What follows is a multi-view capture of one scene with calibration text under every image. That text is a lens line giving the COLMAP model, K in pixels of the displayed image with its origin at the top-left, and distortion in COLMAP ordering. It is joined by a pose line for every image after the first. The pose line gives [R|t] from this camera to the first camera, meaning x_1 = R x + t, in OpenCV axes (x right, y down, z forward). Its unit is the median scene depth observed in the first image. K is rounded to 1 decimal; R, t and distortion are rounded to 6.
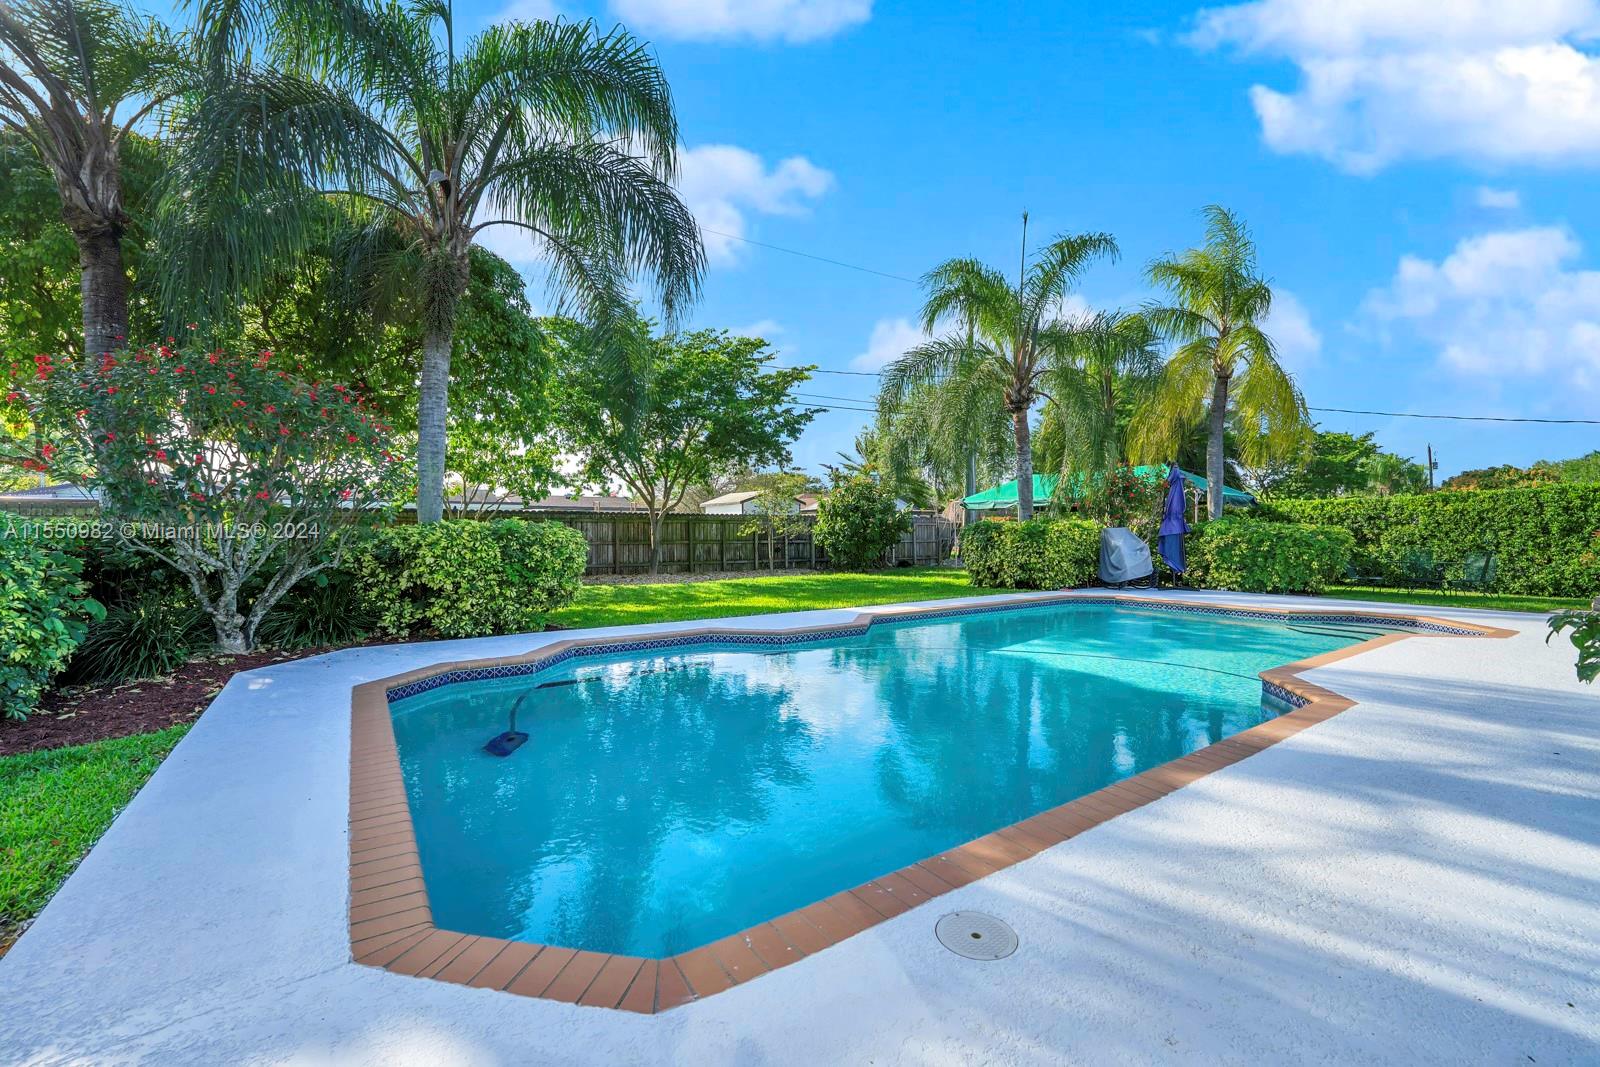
lens RADIAL K [[648.7, 0, 791.9], [0, 648.7, 540.6], [0, 0, 1]] dist [-0.011040, -0.000396]
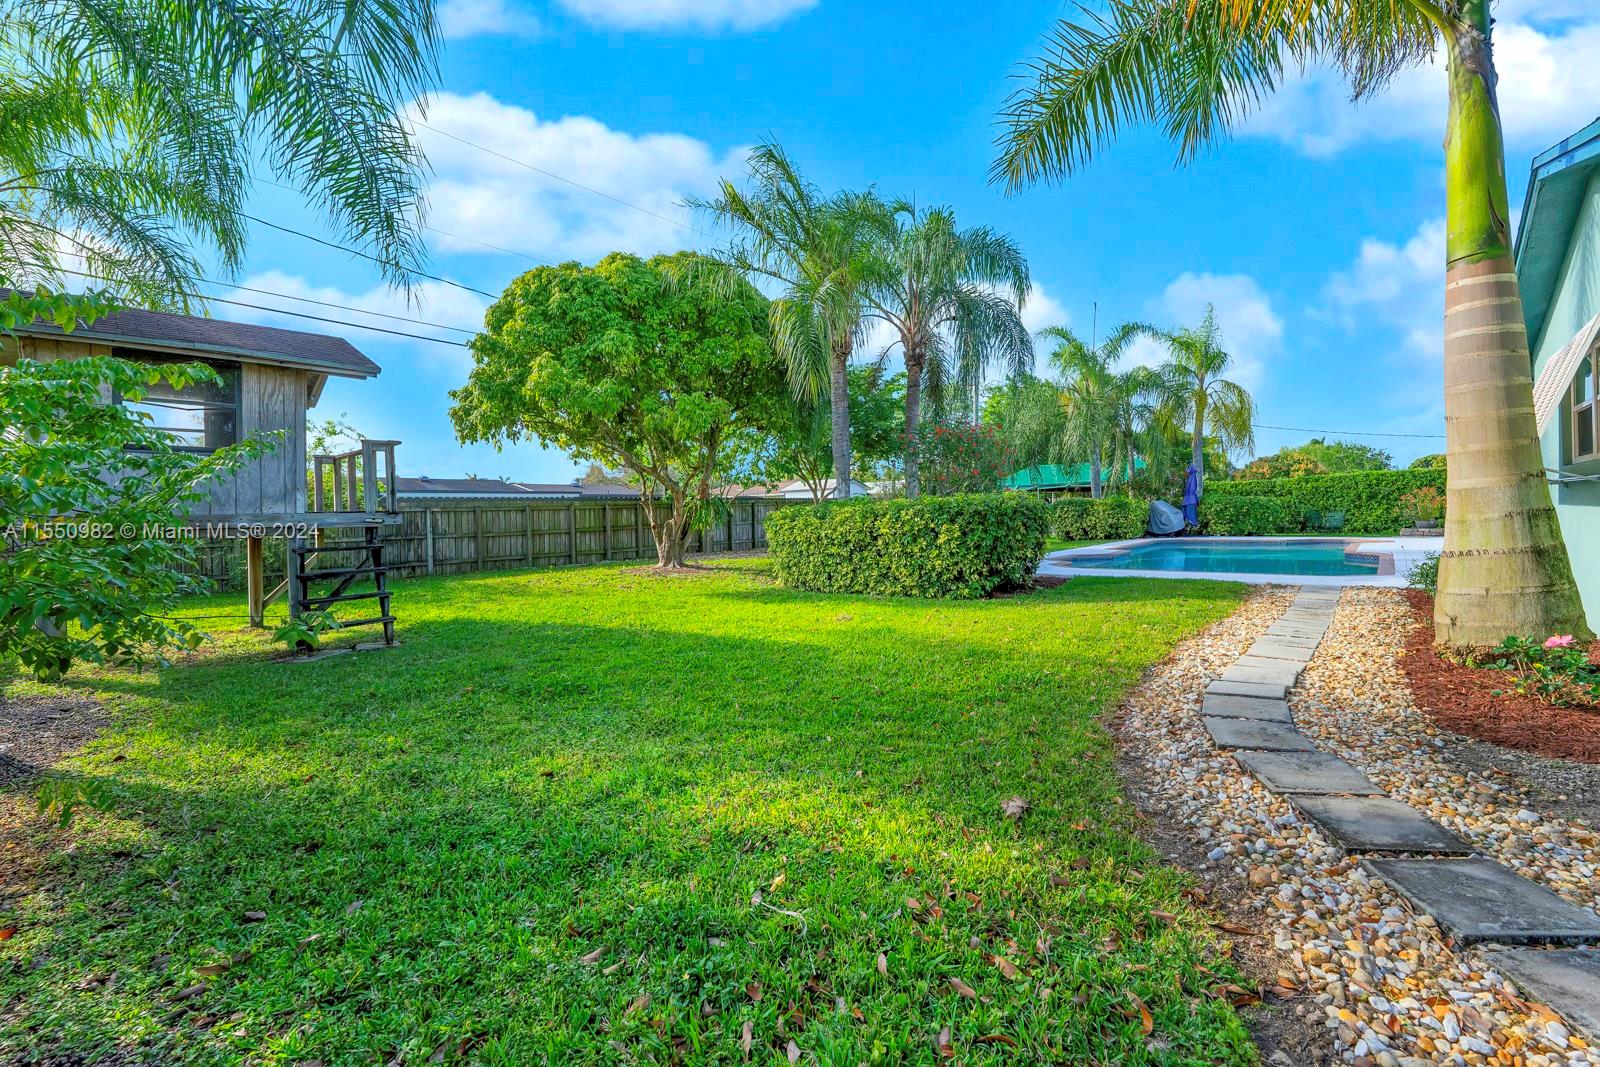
lens RADIAL K [[648.7, 0, 808.1], [0, 648.7, 521.8], [0, 0, 1]] dist [-0.011040, -0.000396]
pose [[0.971218, -0.027230, 0.236631, -0.755798], [0.028028, 0.999607, -0.000008, 0.008759], [-0.236537, 0.006640, 0.971600, -0.388647]]
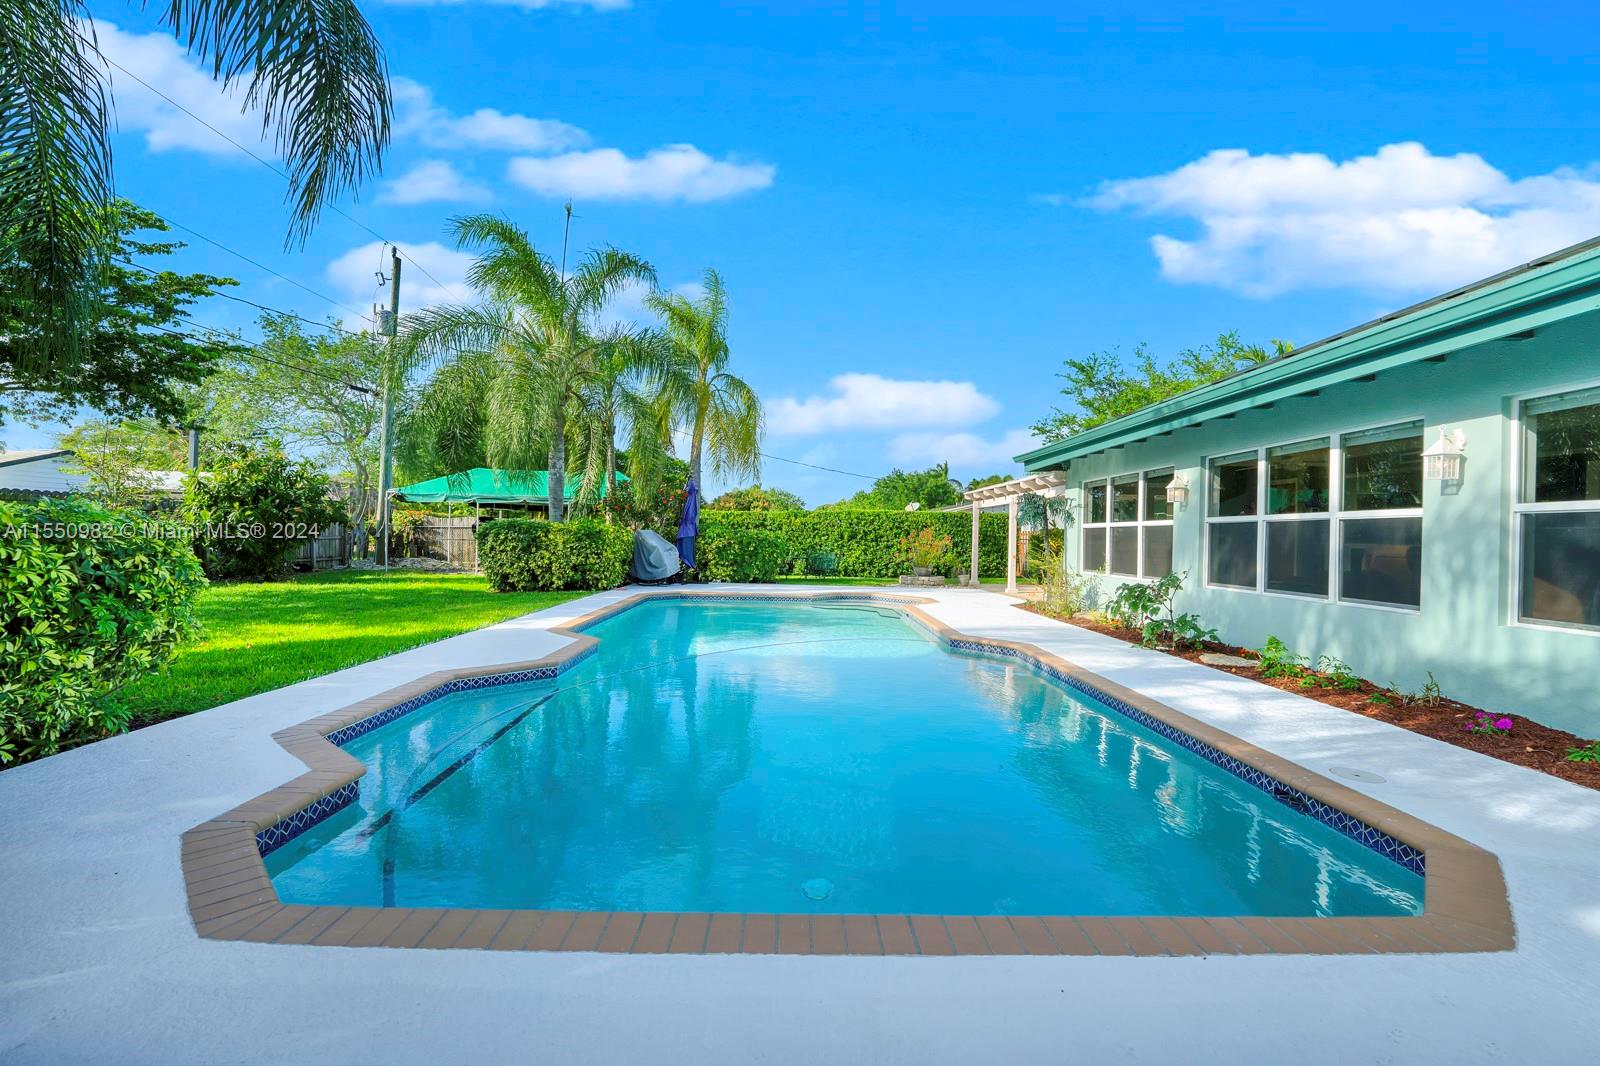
lens RADIAL K [[648.7, 0, 801.7], [0, 648.7, 535.0], [0, 0, 1]] dist [-0.011040, -0.000396]
pose [[0.549622, 0.014066, 0.835295, -0.274130], [-0.011612, 0.999890, -0.009198, -0.004114], [-0.835333, -0.004644, 0.549725, 0.172556]]
